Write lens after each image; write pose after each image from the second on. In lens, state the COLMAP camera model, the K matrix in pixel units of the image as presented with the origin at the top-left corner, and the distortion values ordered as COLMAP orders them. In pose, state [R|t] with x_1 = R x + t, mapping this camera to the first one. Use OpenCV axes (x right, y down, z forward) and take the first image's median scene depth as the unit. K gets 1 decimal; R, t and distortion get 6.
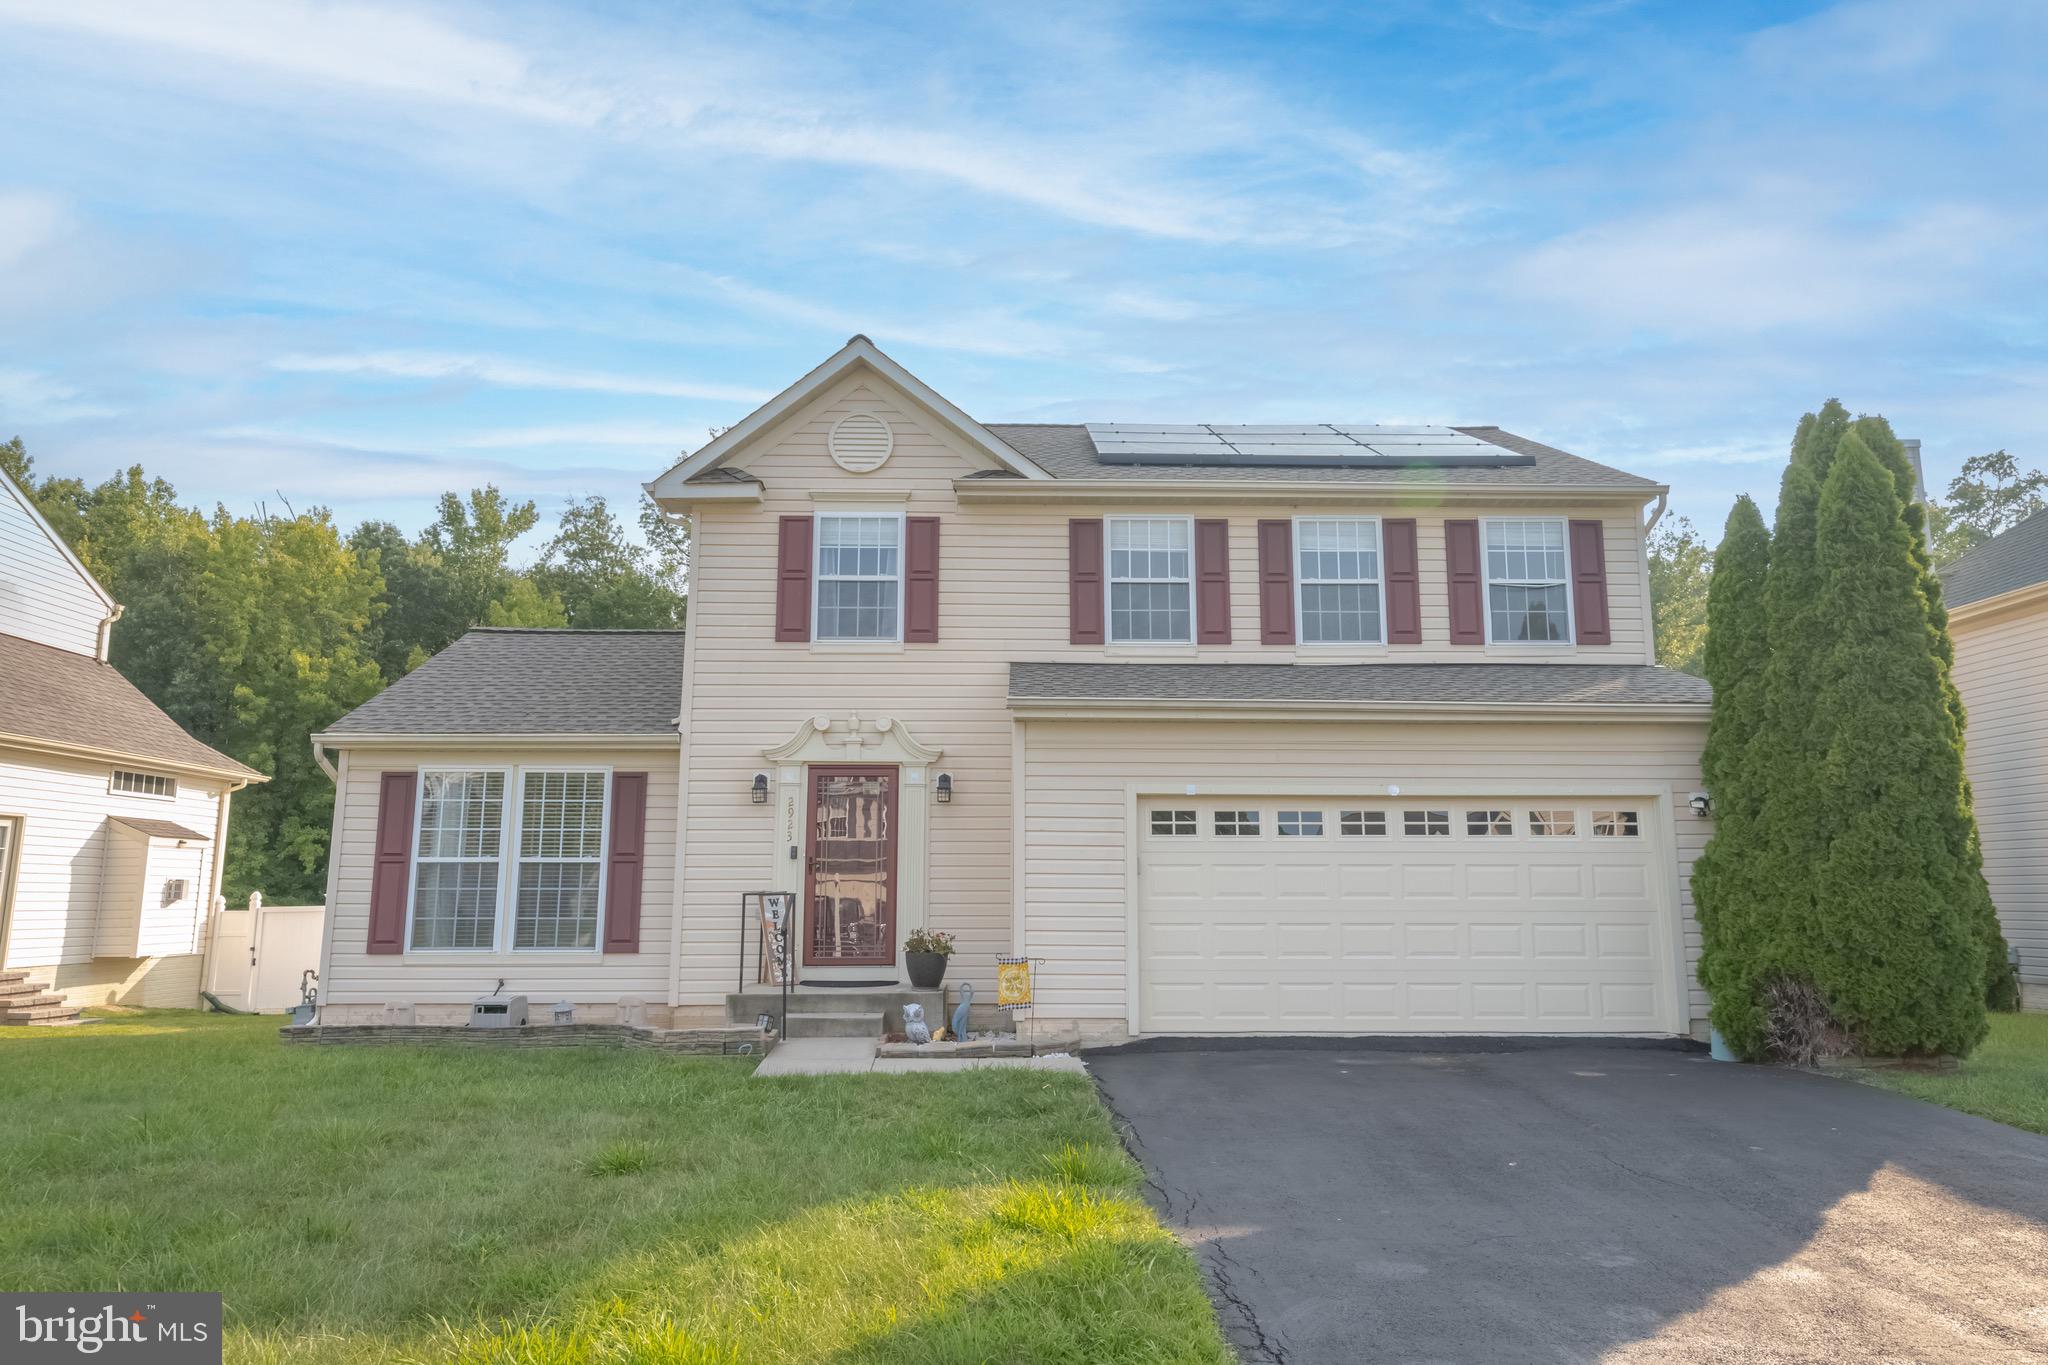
lens RADIAL K [[1375.2, 0, 1033.3], [0, 1375.2, 665.3], [0, 0, 1]] dist [0.011814, -0.002554]
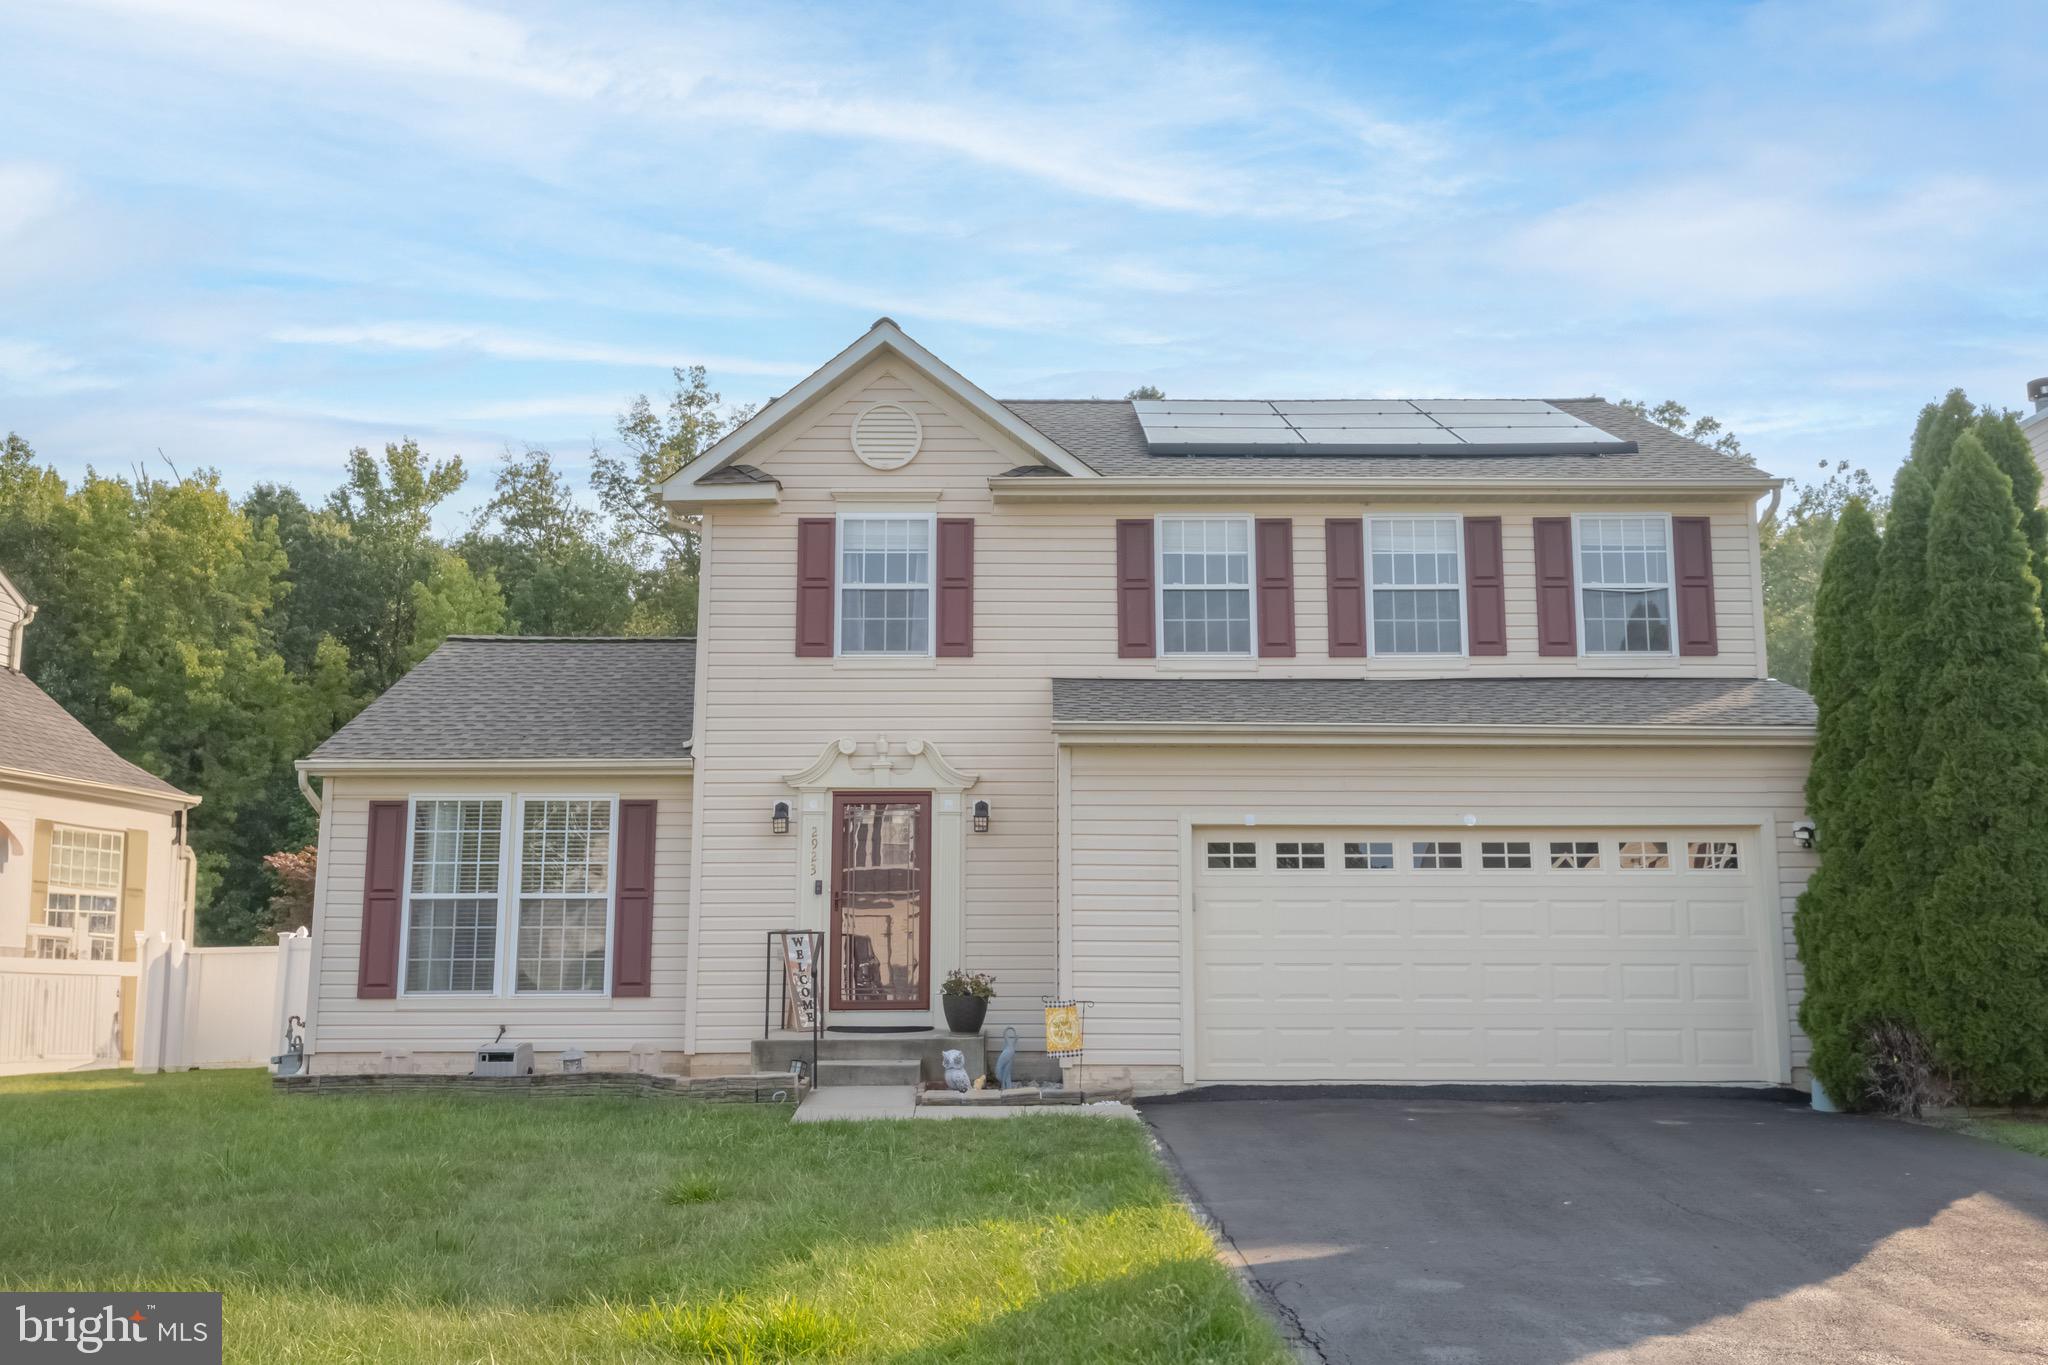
lens RADIAL K [[1710.9, 0, 1033.2], [0, 1710.9, 674.7], [0, 0, 1]] dist [0.022758, 0.013360]
pose [[0.999822, -0.004160, -0.018386, -0.008699], [0.004482, 0.999837, 0.017469, -0.024420], [0.018310, -0.017548, 0.999678, -0.133643]]
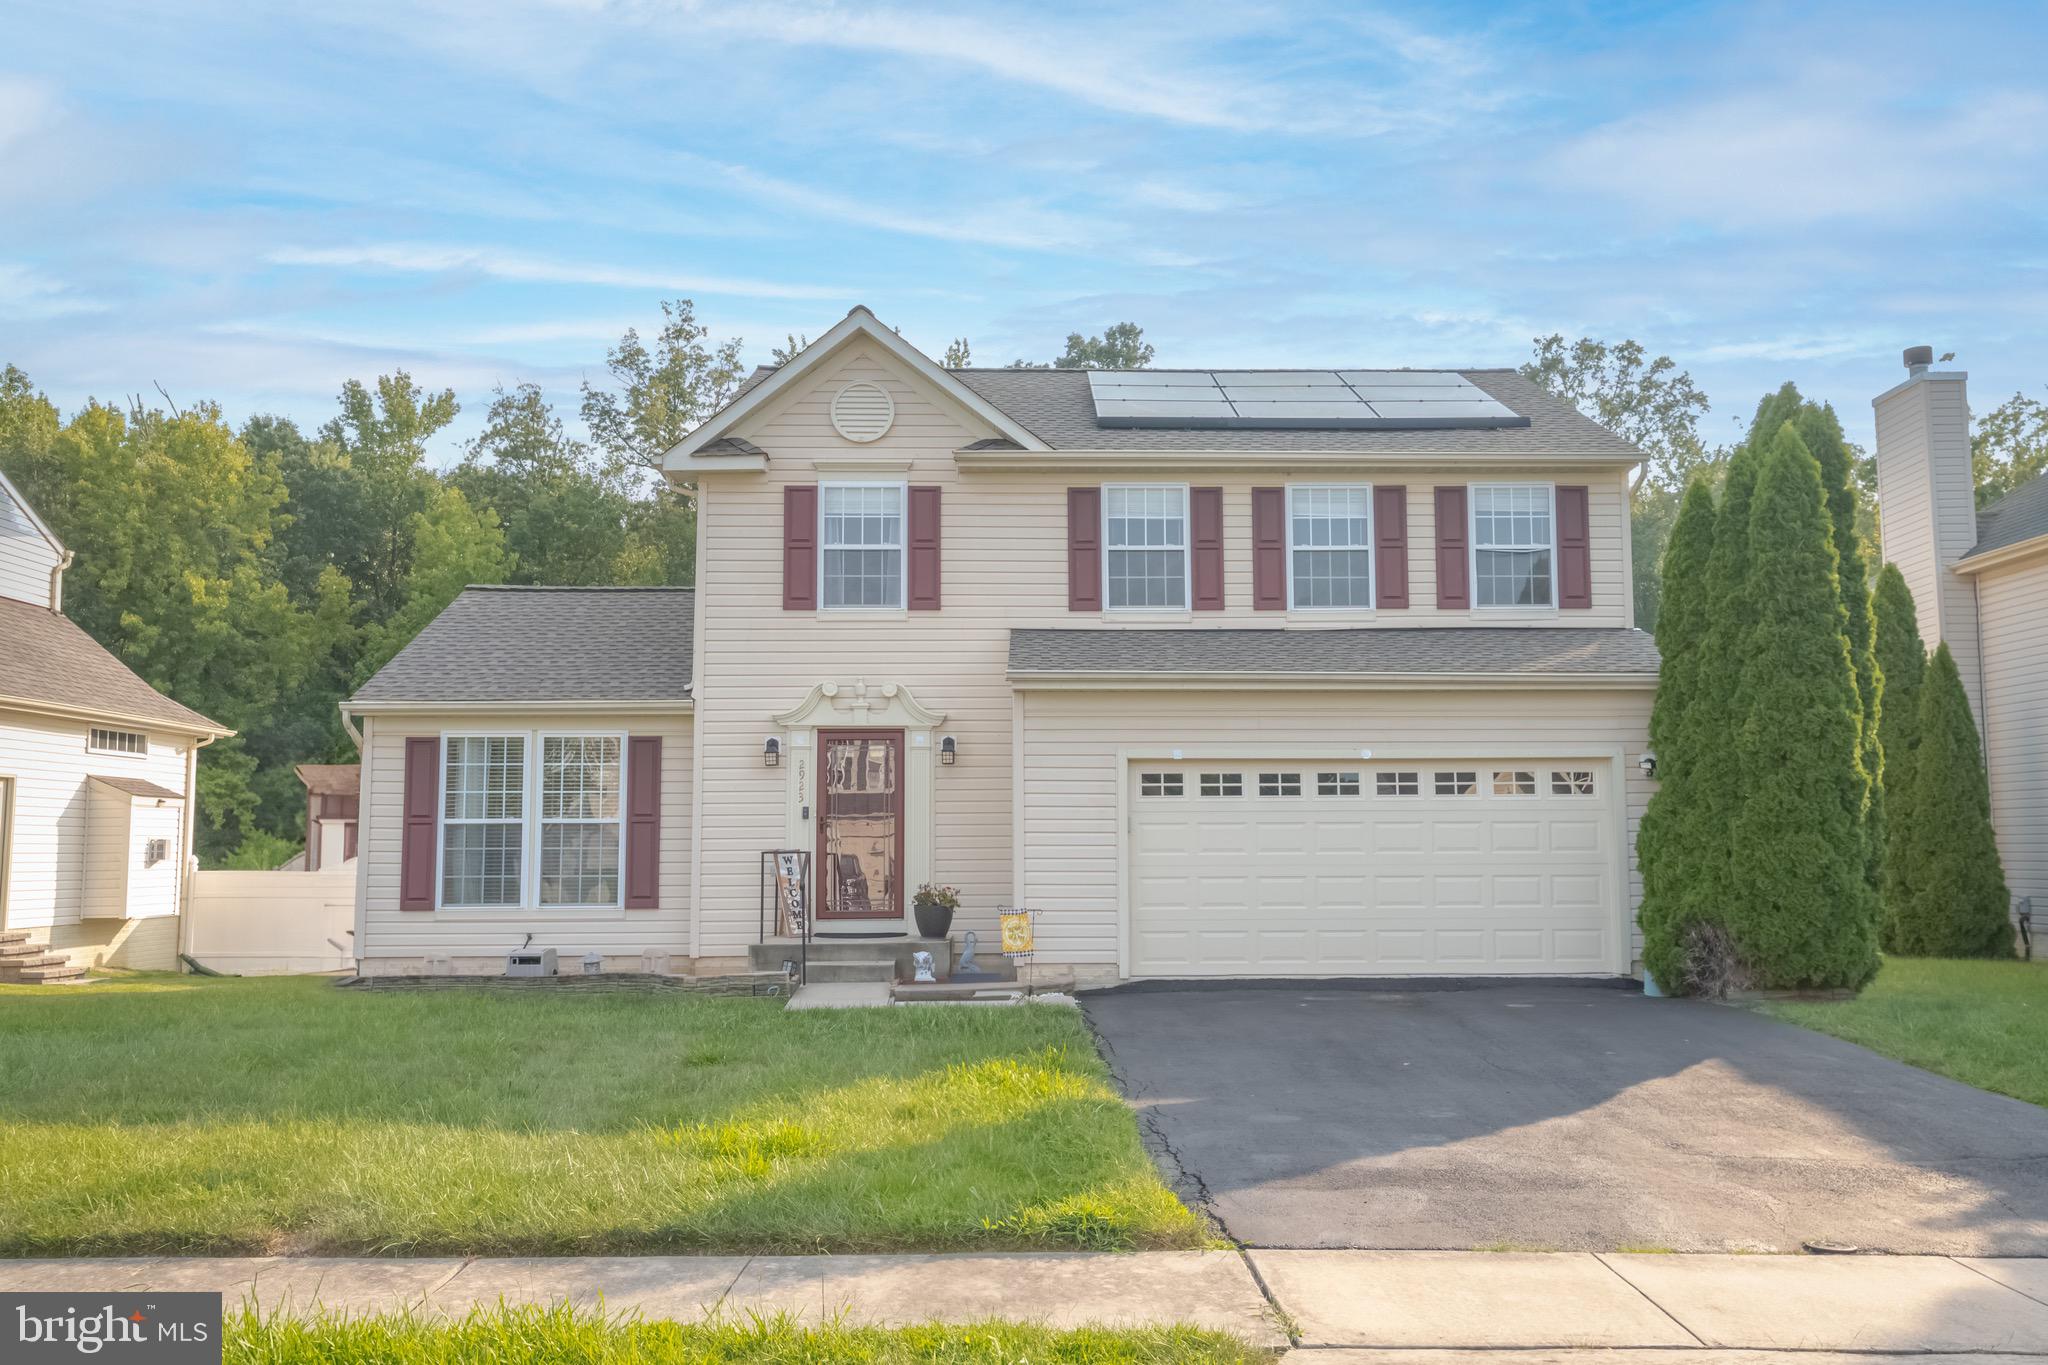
lens RADIAL K [[1681.8, 0, 1062.6], [0, 1681.8, 702.6], [0, 0, 1]] dist [0.022378, -0.000612]
pose [[0.999965, -0.004961, 0.006681, 0.013487], [0.004410, 0.996776, 0.080117, -0.048007], [-0.007057, -0.080085, 0.996763, -0.265493]]
